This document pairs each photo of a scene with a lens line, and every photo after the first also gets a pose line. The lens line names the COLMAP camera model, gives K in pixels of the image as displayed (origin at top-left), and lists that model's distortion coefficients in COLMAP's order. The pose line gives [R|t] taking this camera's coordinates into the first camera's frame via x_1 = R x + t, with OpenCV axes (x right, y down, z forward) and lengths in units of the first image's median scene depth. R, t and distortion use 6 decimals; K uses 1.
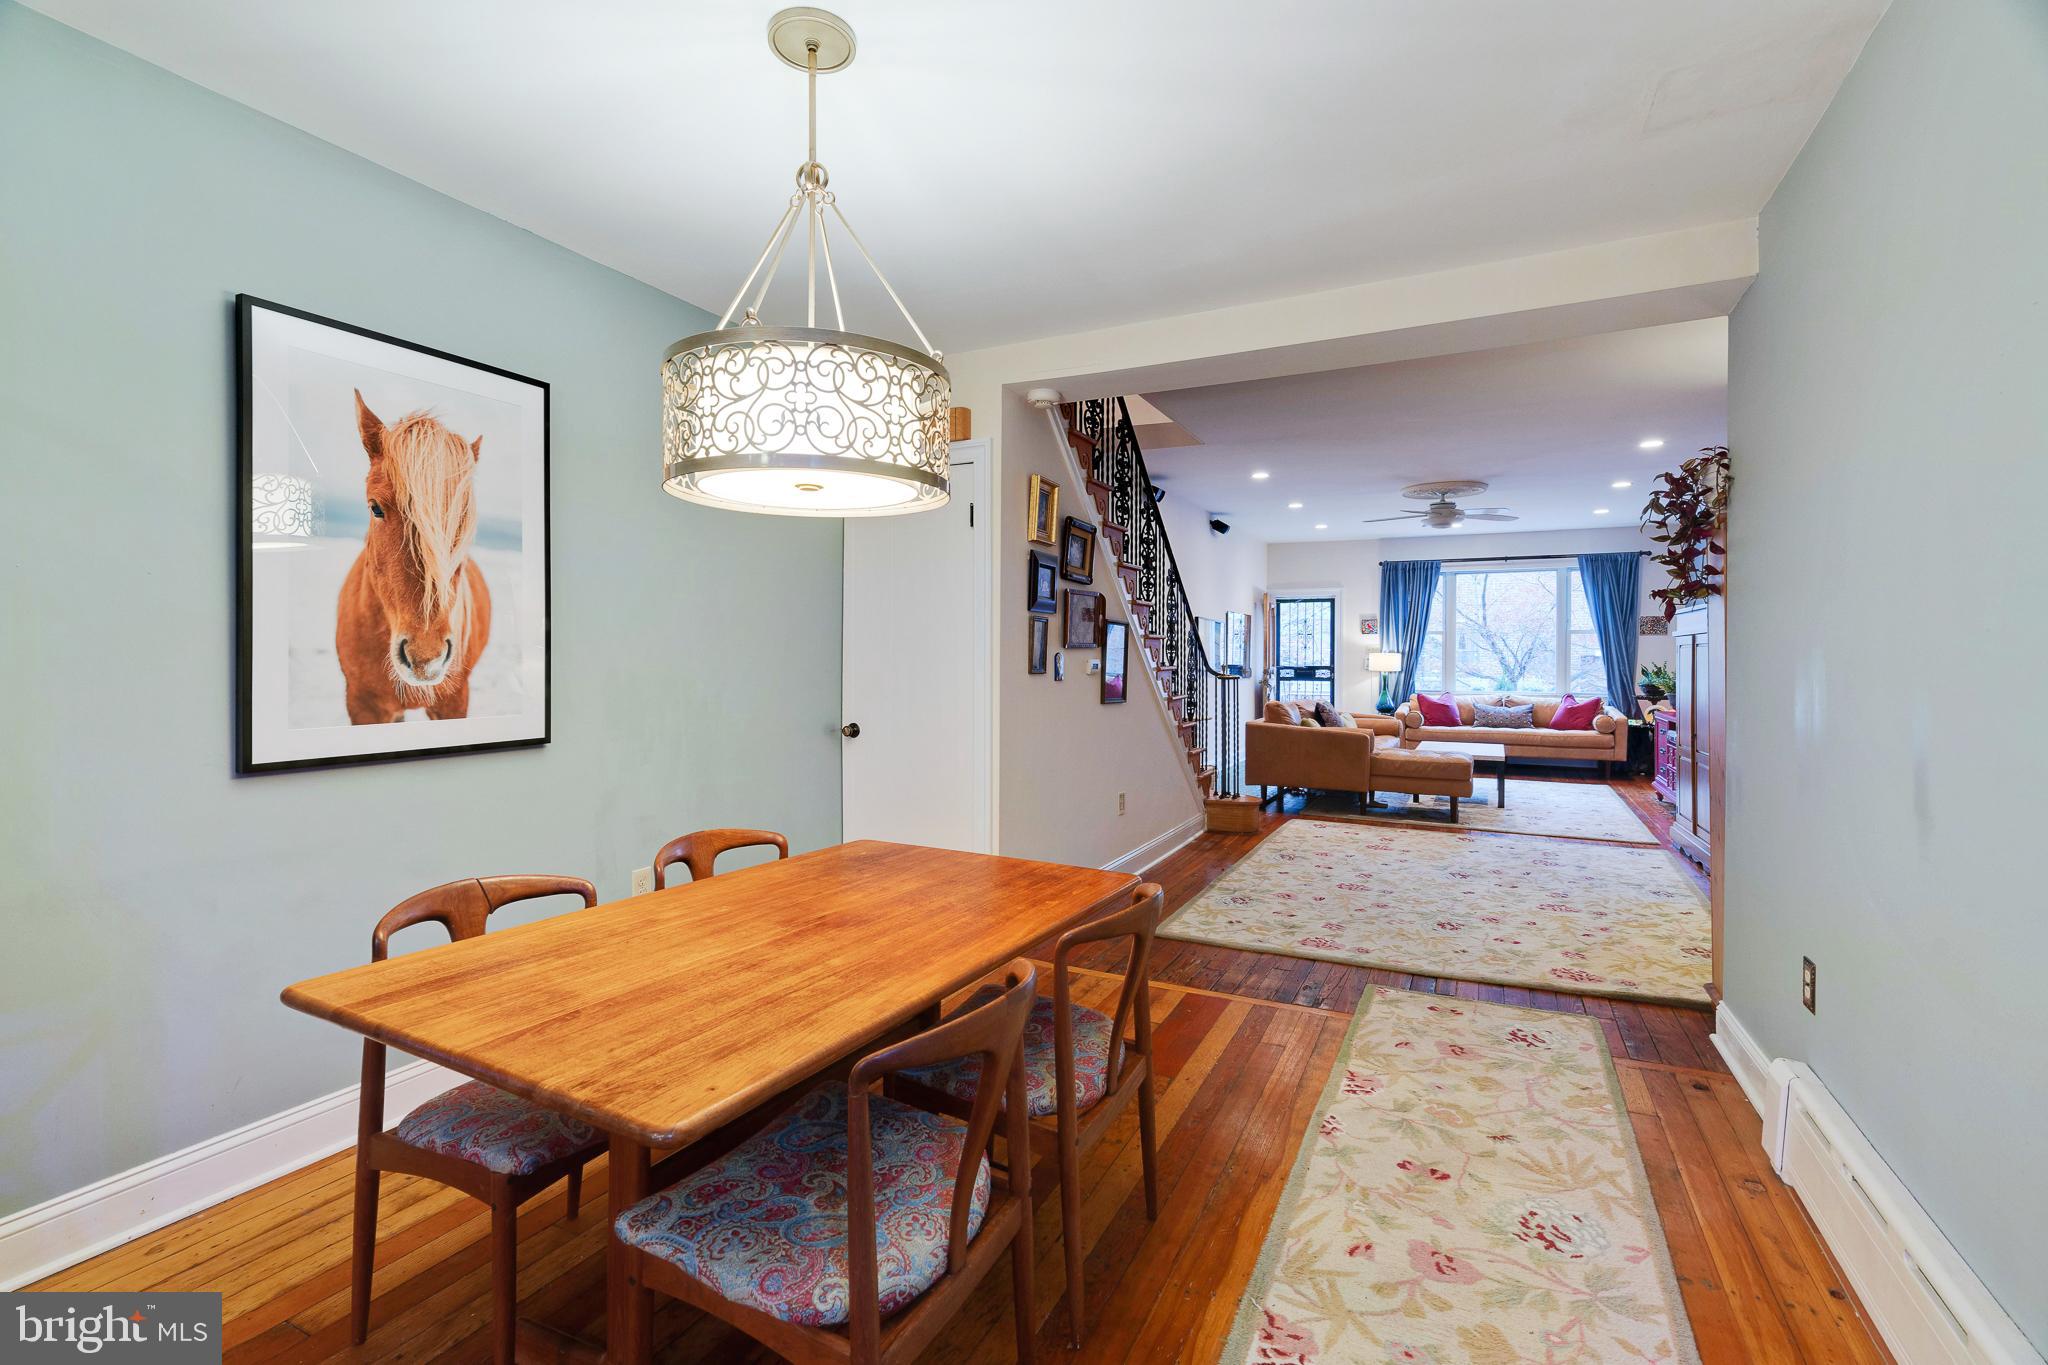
lens RADIAL K [[921.1, 0, 1018.7], [0, 921.1, 668.0], [0, 0, 1]] dist [0.001250, 0.000712]
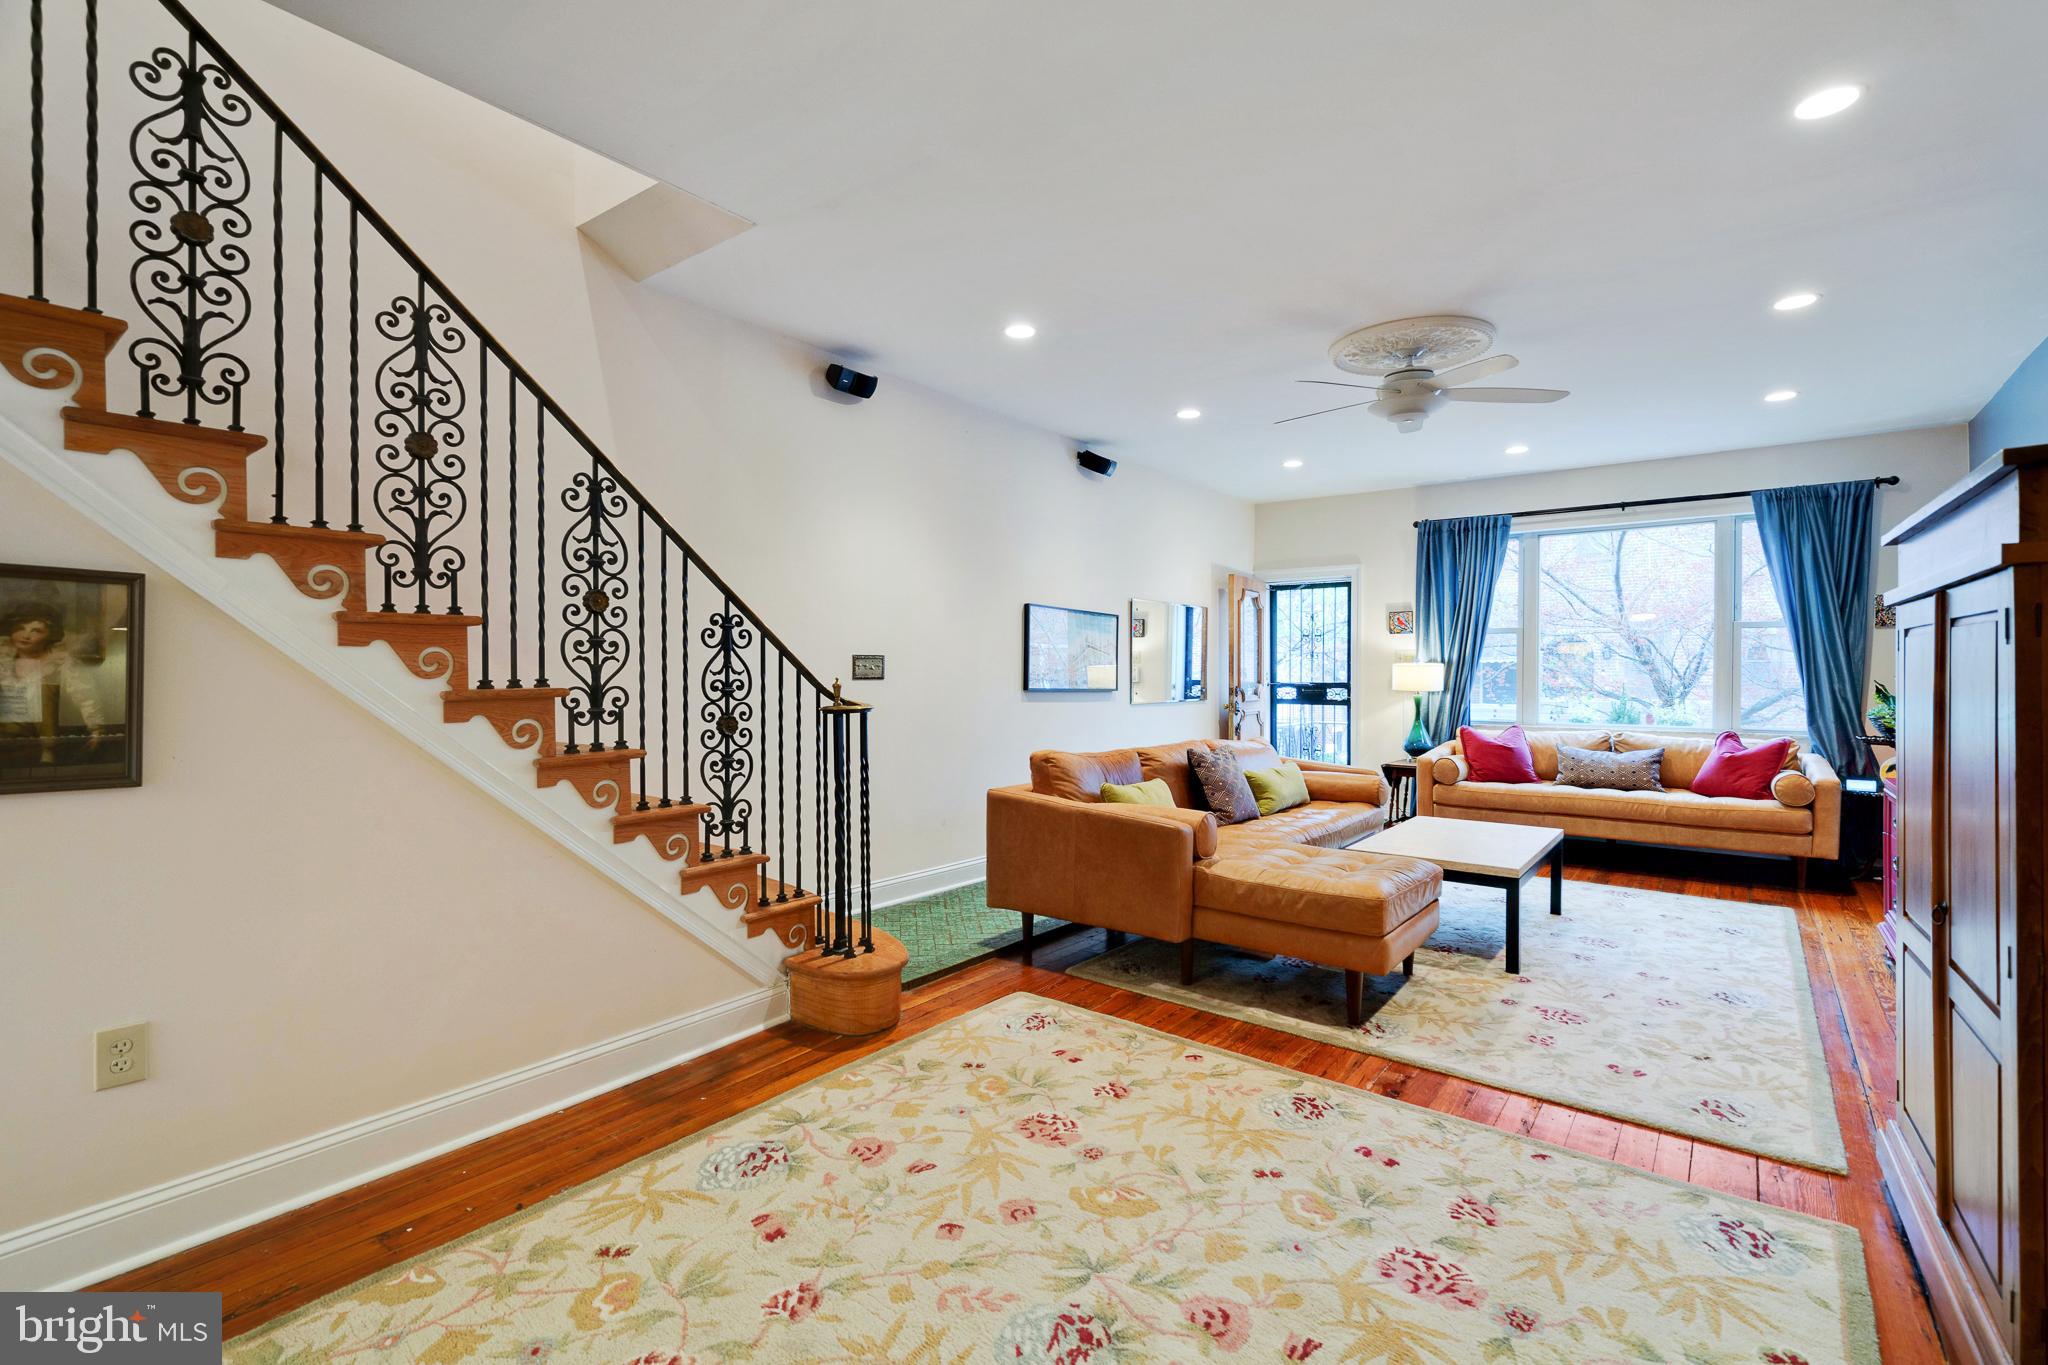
lens RADIAL K [[921.1, 0, 1016.5], [0, 921.1, 680.0], [0, 0, 1]] dist [0.001250, 0.000712]
pose [[0.982149, -0.002233, -0.188089, 0.259235], [0.001643, 0.999993, -0.003292, -0.002802], [0.188095, 0.002924, 0.982146, 0.340785]]
